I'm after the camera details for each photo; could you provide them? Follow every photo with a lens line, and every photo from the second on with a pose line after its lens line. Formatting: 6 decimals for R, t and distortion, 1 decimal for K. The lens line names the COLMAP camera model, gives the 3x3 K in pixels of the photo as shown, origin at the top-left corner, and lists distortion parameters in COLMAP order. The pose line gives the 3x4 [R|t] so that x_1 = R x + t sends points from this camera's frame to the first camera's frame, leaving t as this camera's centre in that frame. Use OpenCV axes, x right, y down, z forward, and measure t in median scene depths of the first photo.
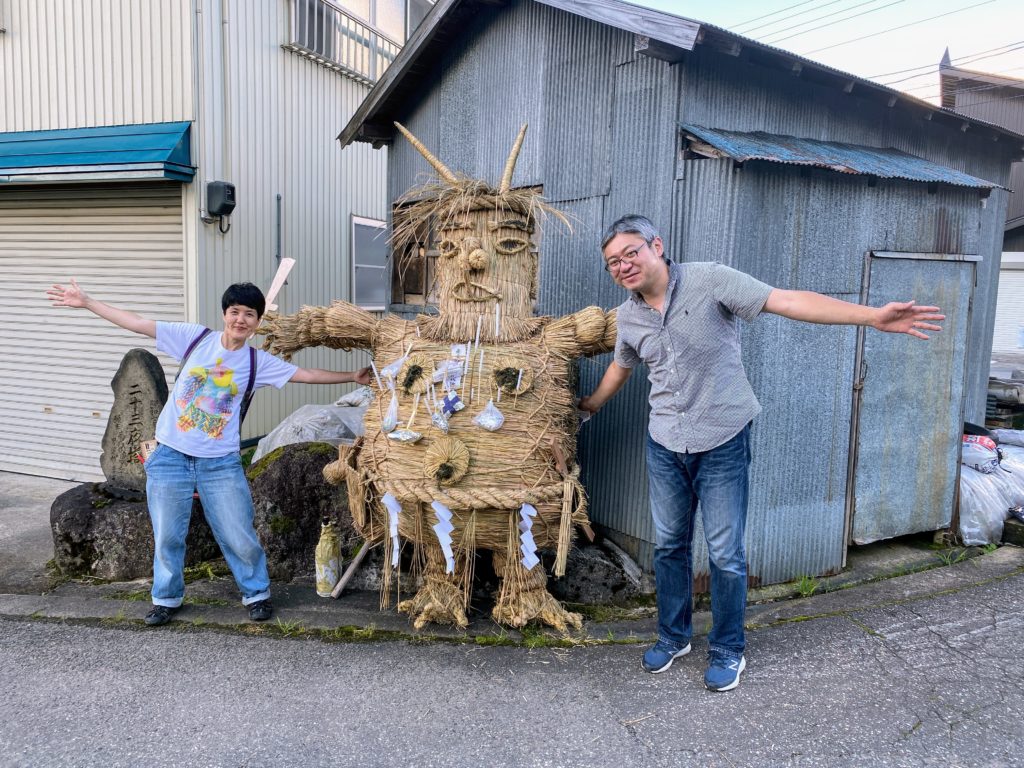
lens RADIAL K [[771.0, 0, 504.4], [0, 771.0, 384.5], [0, 0, 1]] dist [0.029893, -0.025829]
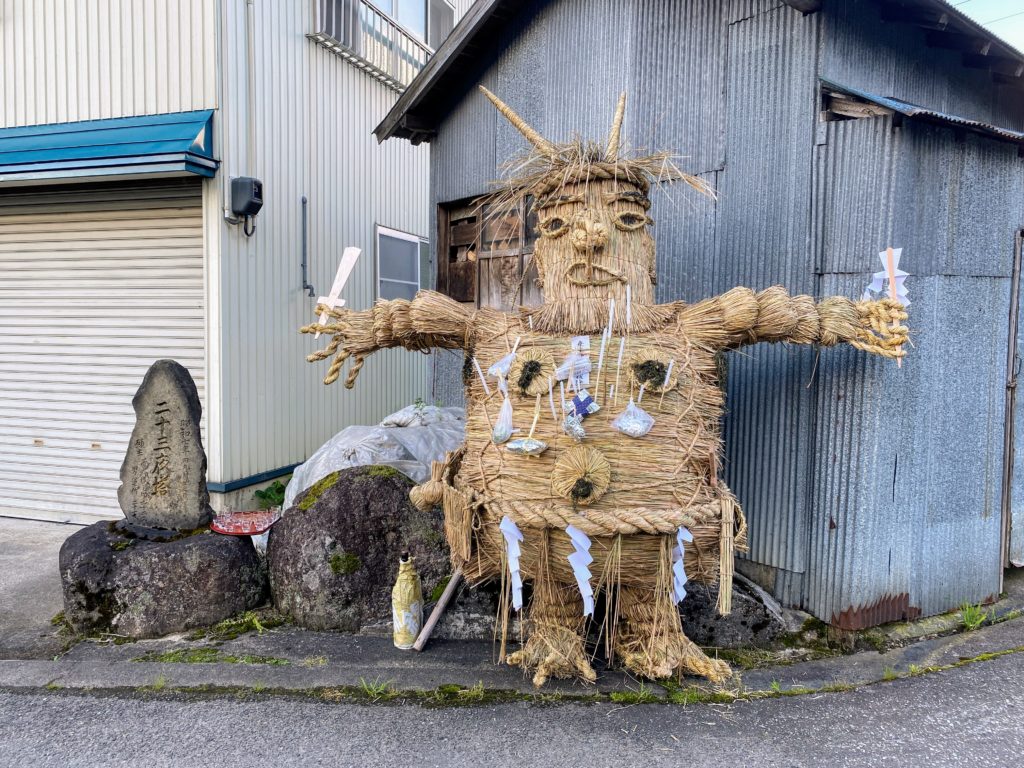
lens RADIAL K [[771.0, 0, 515.8], [0, 771.0, 386.1], [0, 0, 1]] dist [0.029893, -0.025829]
pose [[0.998599, -0.019240, 0.049295, -0.153899], [0.021474, 0.998748, -0.045181, 0.034104], [-0.048364, 0.046176, 0.997762, 0.159421]]
